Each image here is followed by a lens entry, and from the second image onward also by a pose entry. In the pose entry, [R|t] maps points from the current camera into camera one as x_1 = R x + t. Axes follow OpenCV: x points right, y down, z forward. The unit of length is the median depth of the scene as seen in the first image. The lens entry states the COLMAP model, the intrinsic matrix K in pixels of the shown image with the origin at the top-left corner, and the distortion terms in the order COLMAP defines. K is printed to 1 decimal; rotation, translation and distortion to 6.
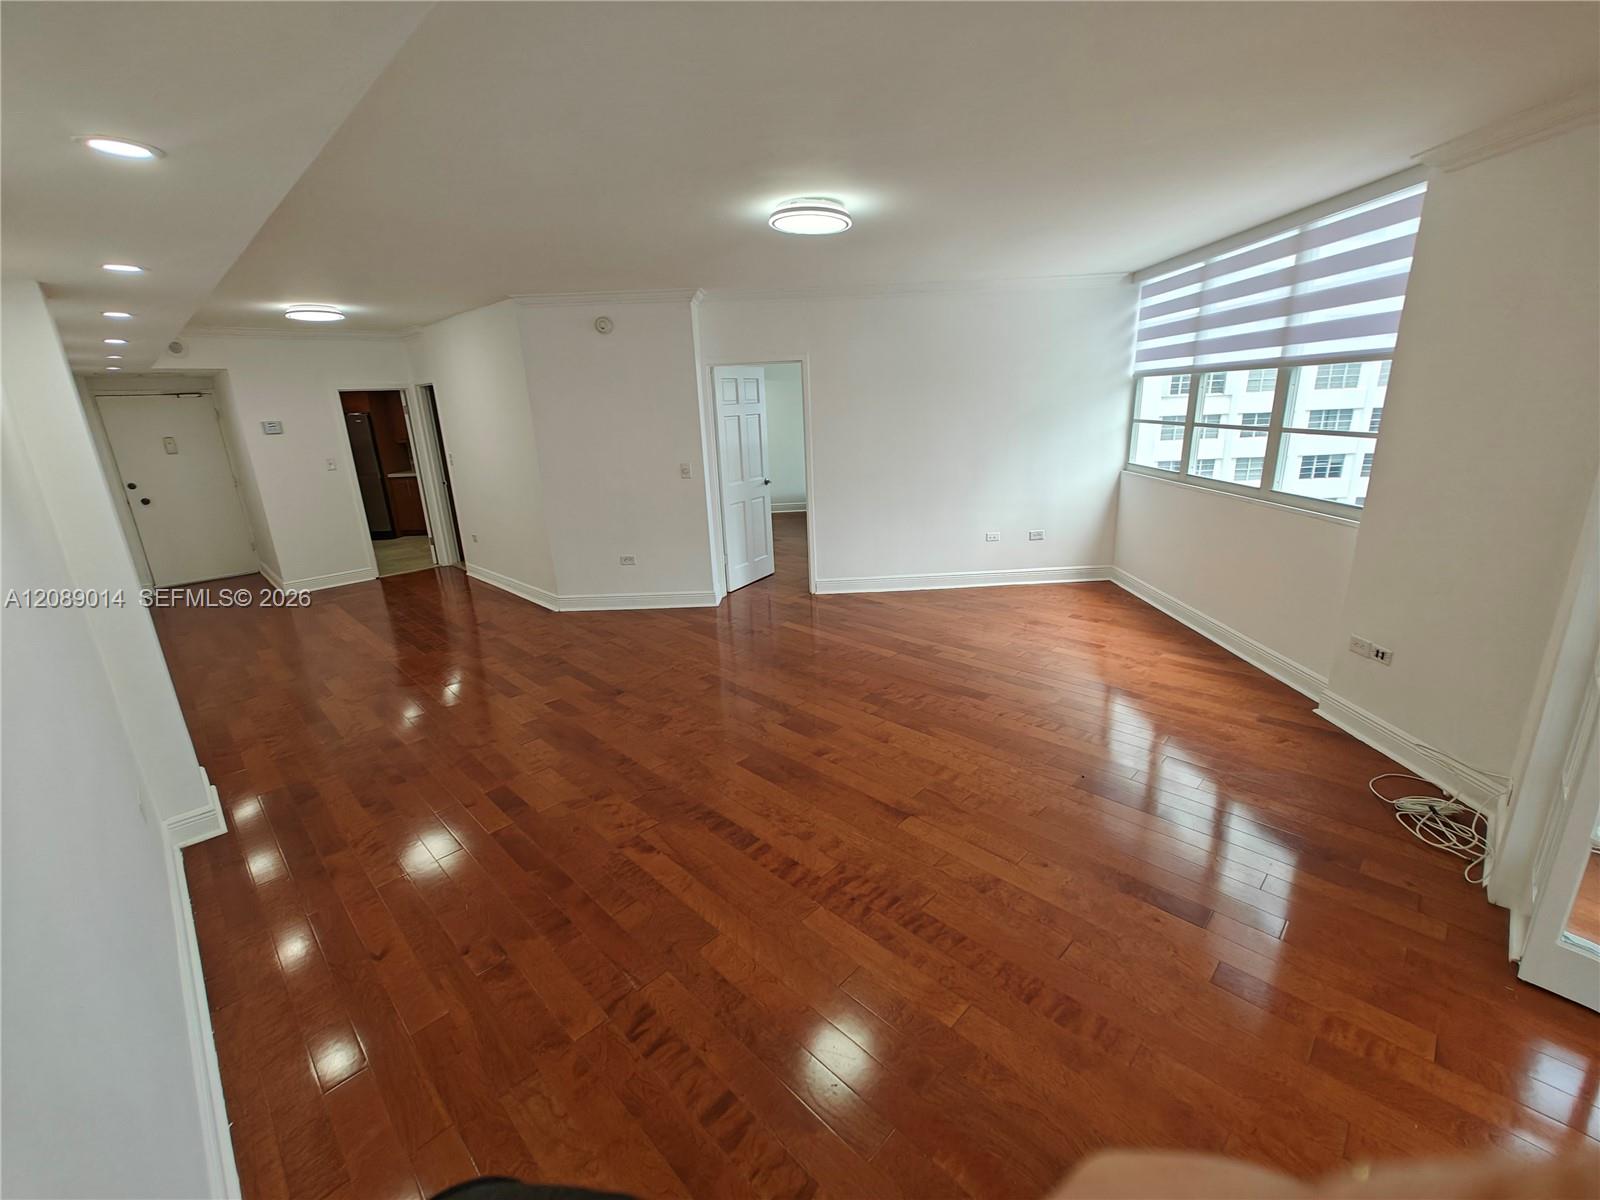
lens RADIAL K [[674.6, 0, 788.7], [0, 674.6, 596.2], [0, 0, 1]] dist [-0.002226, -0.000198]
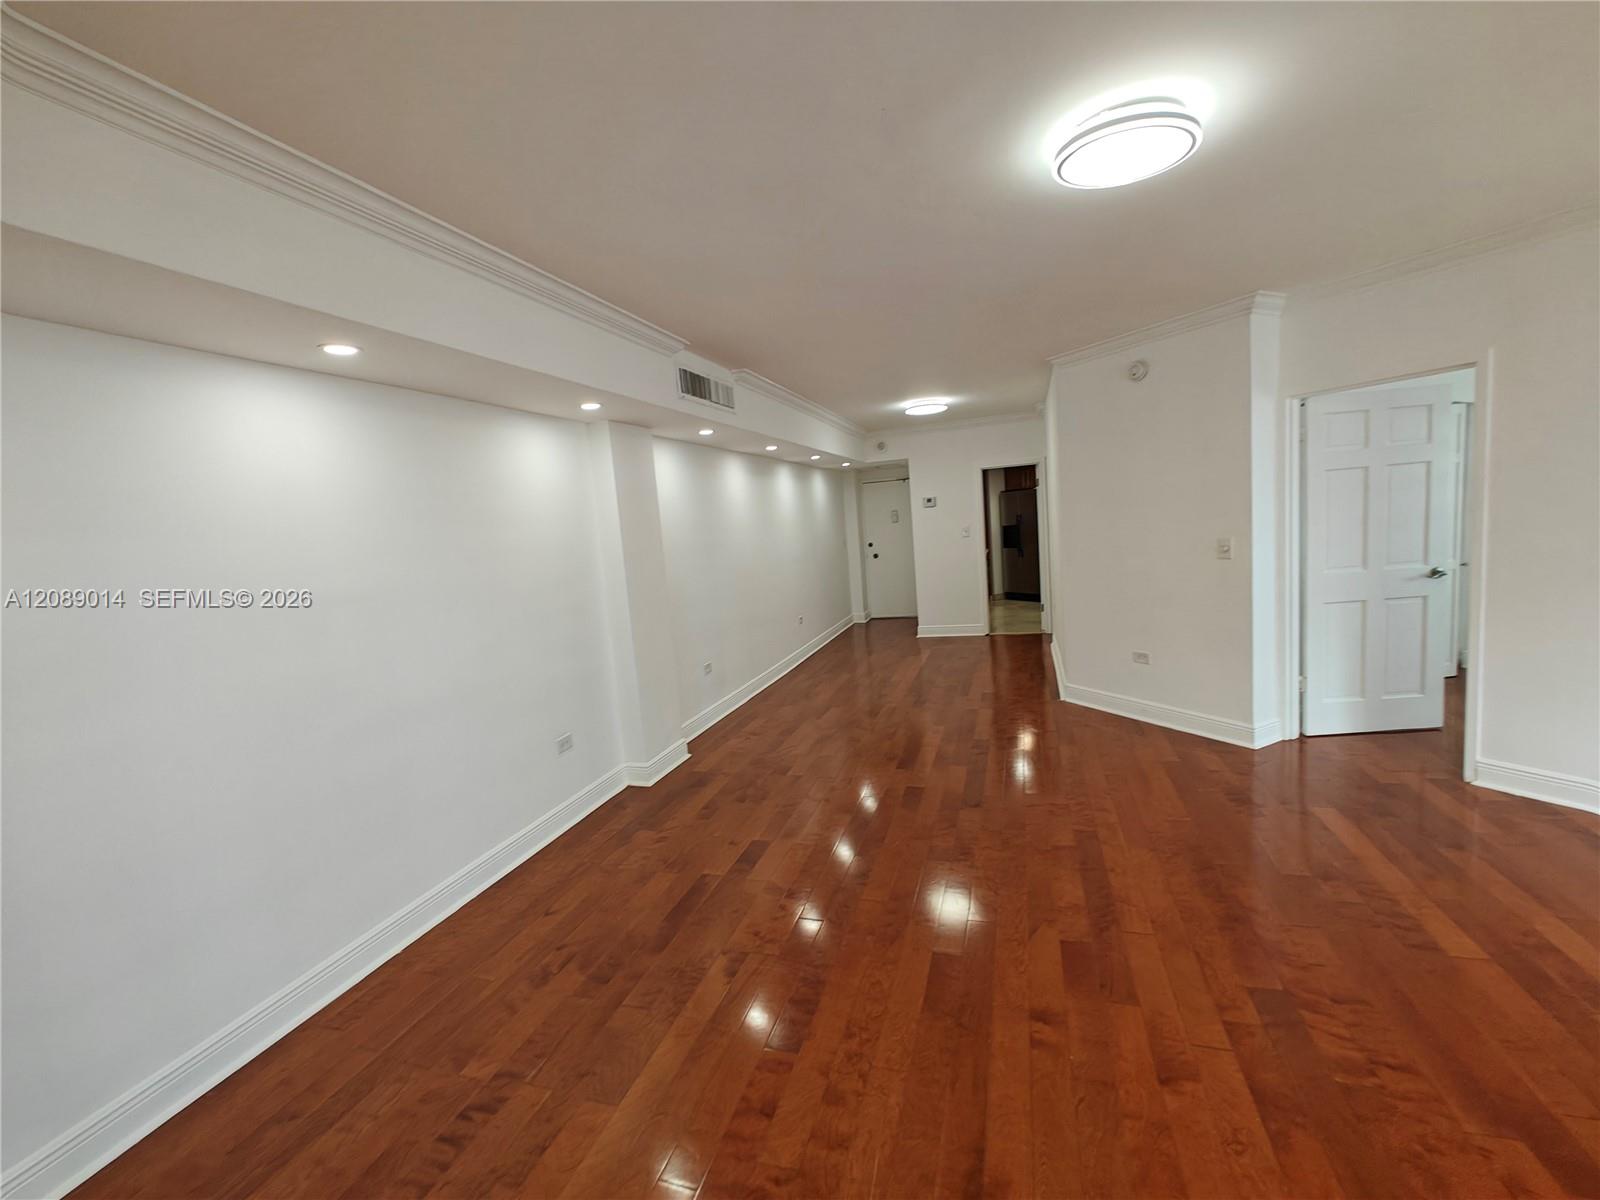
lens RADIAL K [[674.9, 0, 803.8], [0, 674.9, 600.0], [0, 0, 1]] dist [-0.002210, 0.000921]
pose [[0.463463, 0.098379, -0.880638, 0.358114], [-0.186913, 0.982311, 0.011368, -0.075414], [0.866179, 0.159334, 0.473653, 0.400910]]
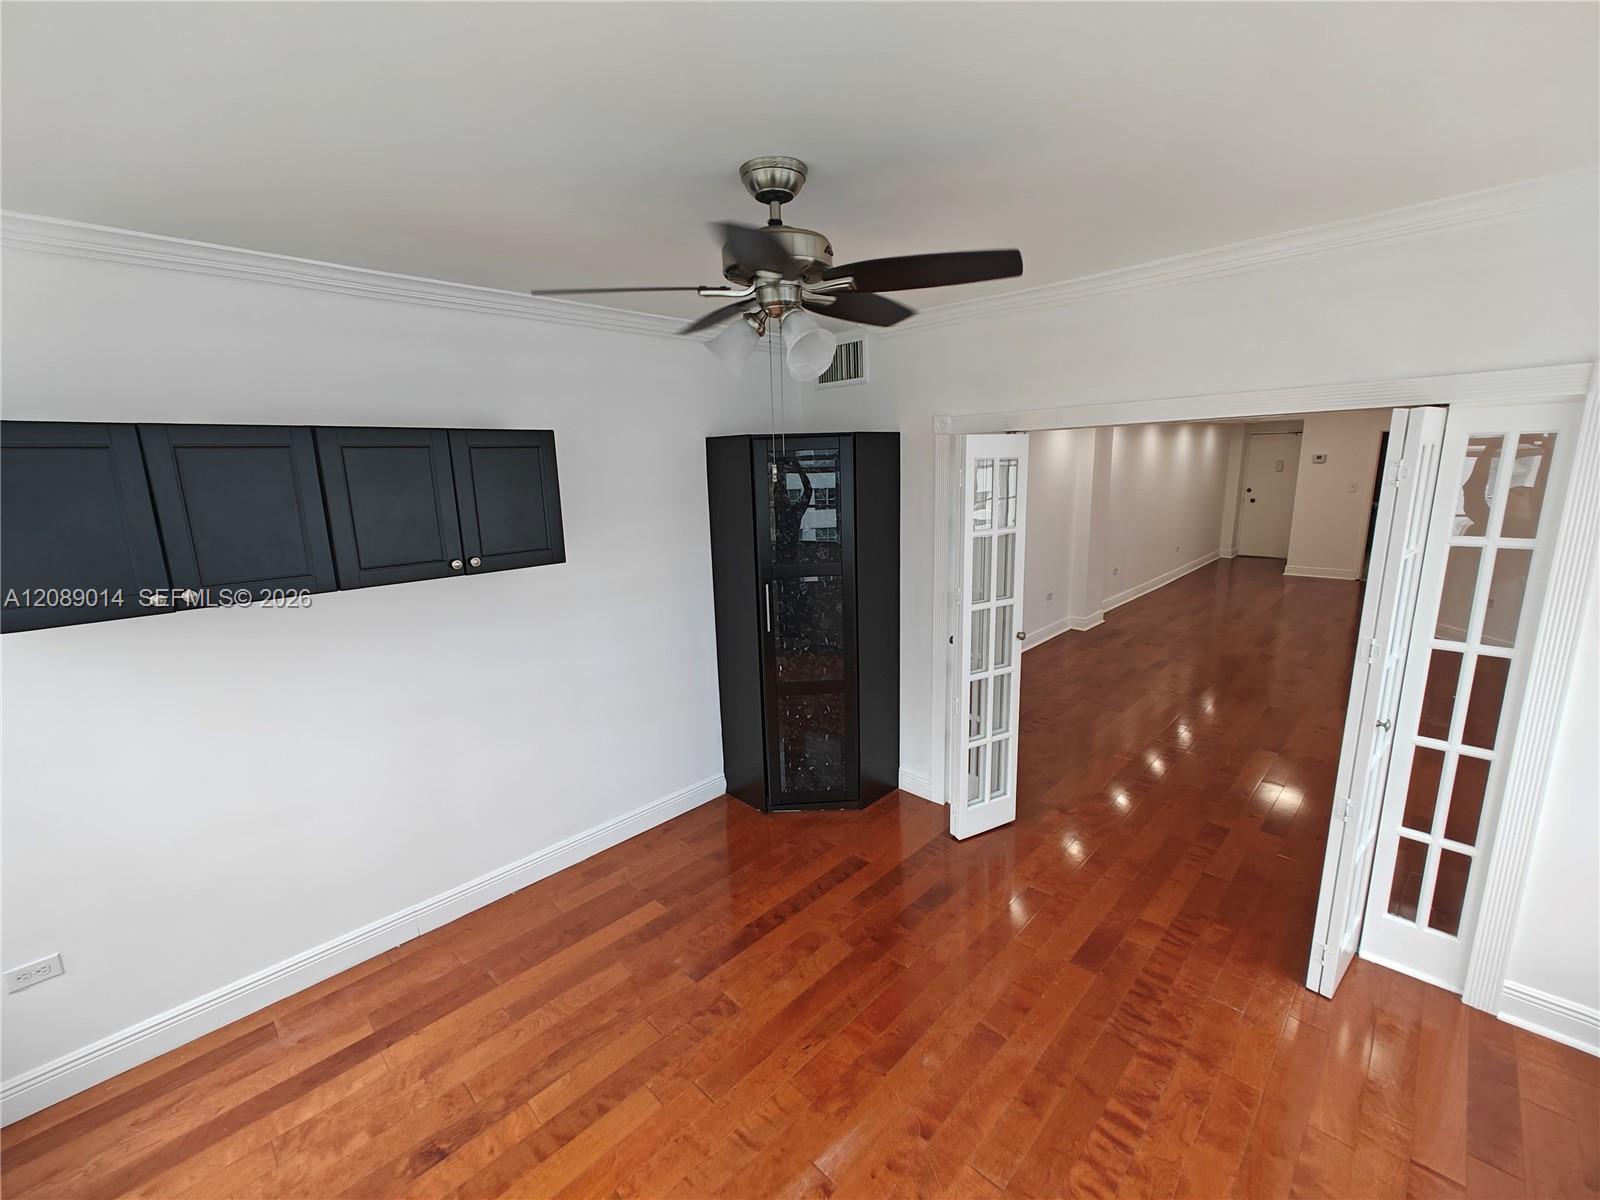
lens RADIAL K [[675.3, 0, 801.7], [0, 675.3, 599.4], [0, 0, 1]] dist [-0.001008, 0.000530]
pose [[0.017554, 0.240630, -0.970458, 1.045071], [-0.253092, 0.940066, 0.228516, -0.037765], [0.967283, 0.241604, 0.077404, -0.134016]]
